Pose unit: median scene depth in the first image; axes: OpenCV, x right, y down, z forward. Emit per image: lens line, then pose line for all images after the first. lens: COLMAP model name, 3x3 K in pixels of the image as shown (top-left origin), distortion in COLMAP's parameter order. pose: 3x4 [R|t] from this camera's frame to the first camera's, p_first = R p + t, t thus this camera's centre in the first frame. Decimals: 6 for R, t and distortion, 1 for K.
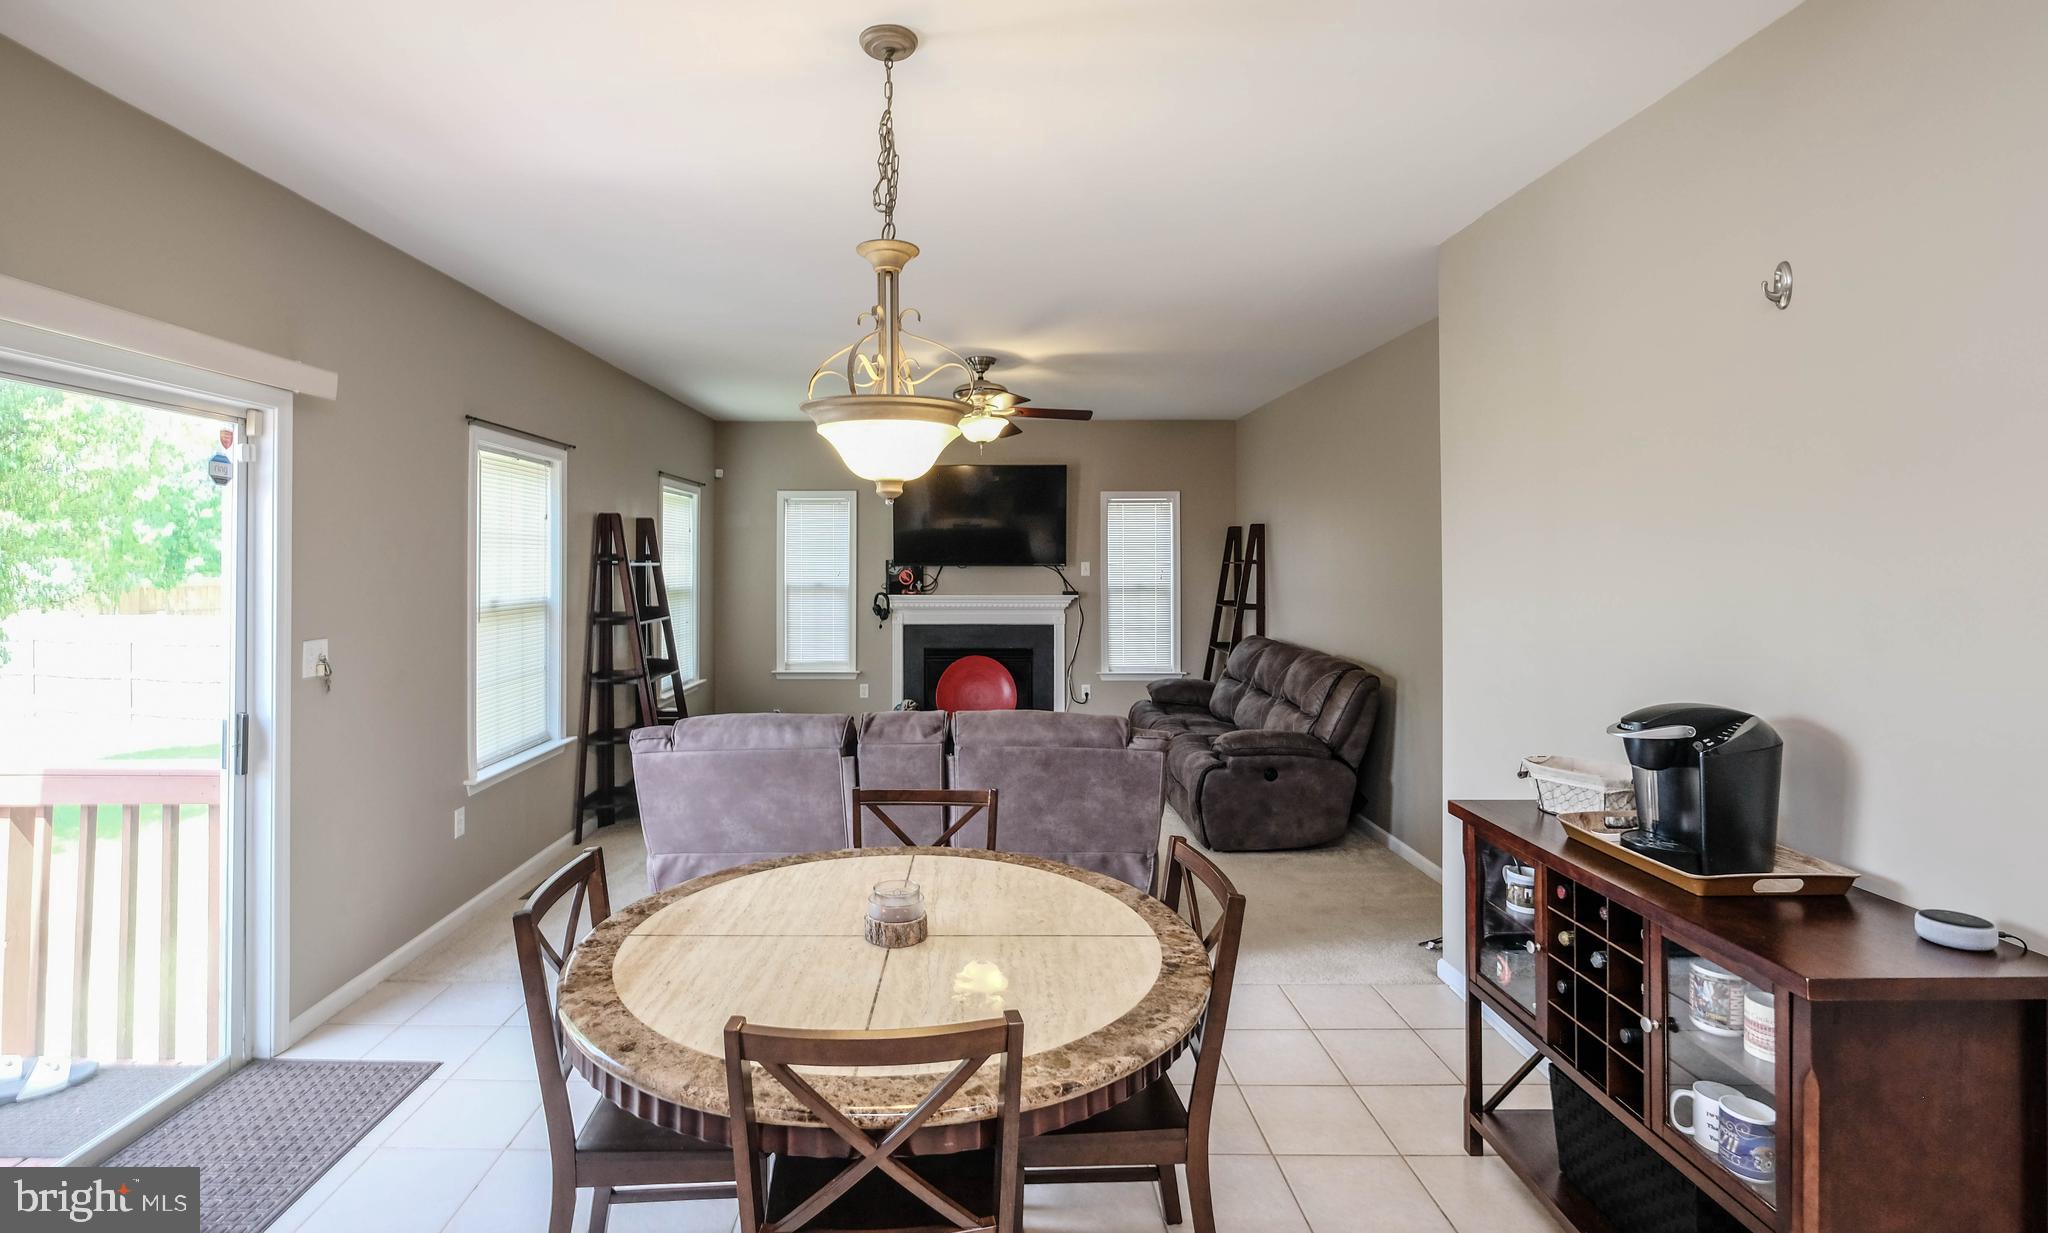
lens RADIAL K [[952.6, 0, 987.7], [0, 952.6, 555.0], [0, 0, 1]] dist [-0.000348, 0.000090]
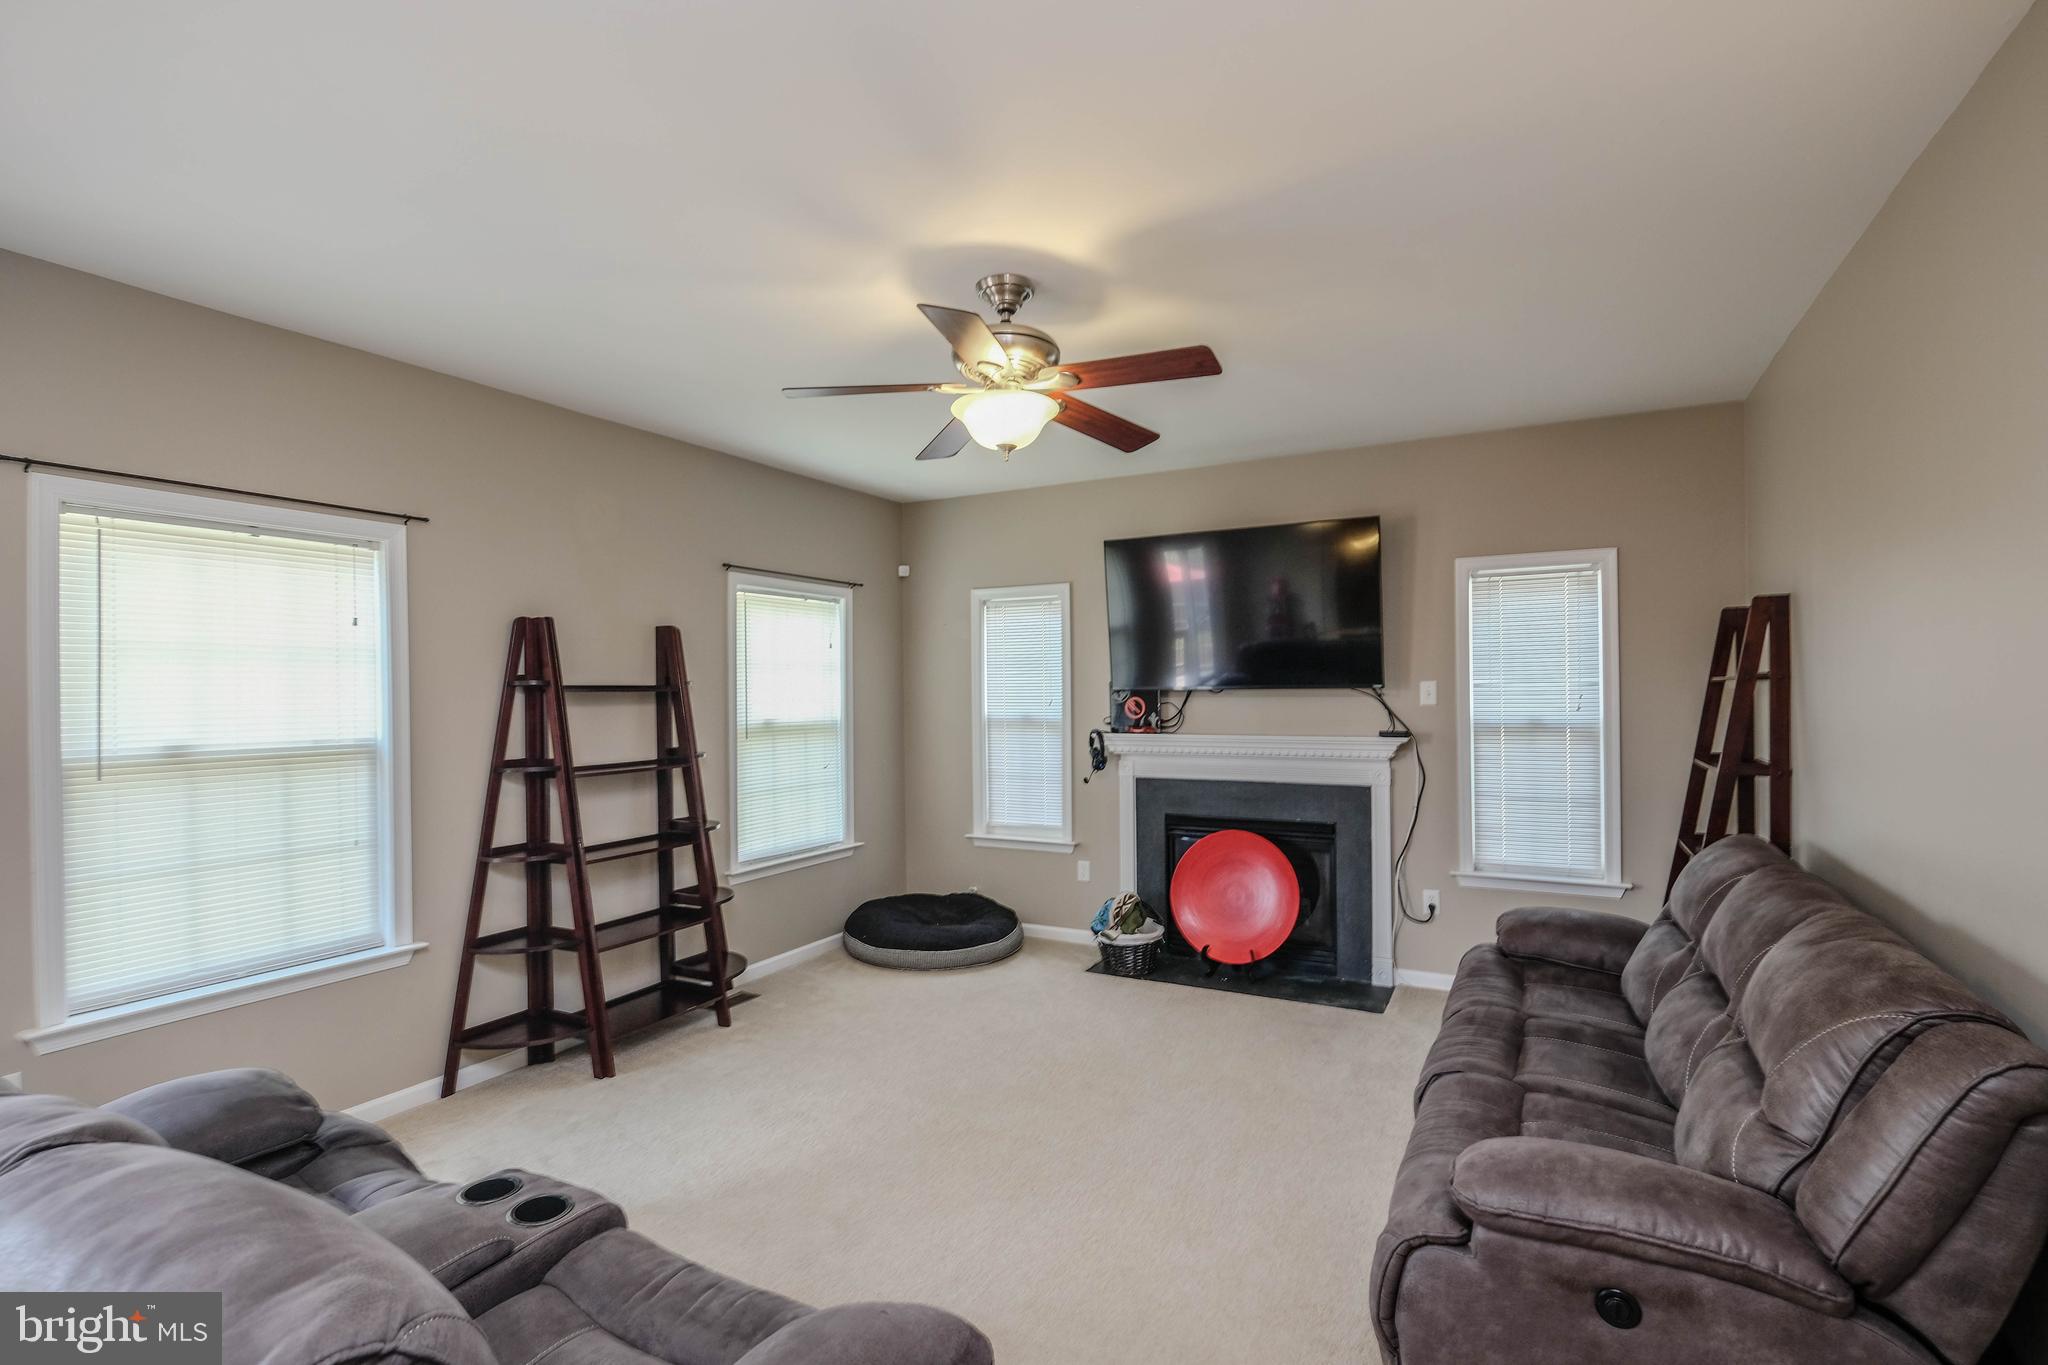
lens RADIAL K [[950.4, 0, 1029.6], [0, 950.4, 687.5], [0, 0, 1]] dist [-0.001432, -0.000853]
pose [[0.878238, -0.009636, -0.478127, 0.176799], [0.011812, 0.999929, 0.001543, 0.007741], [0.478079, -0.007002, 0.878289, 0.391701]]
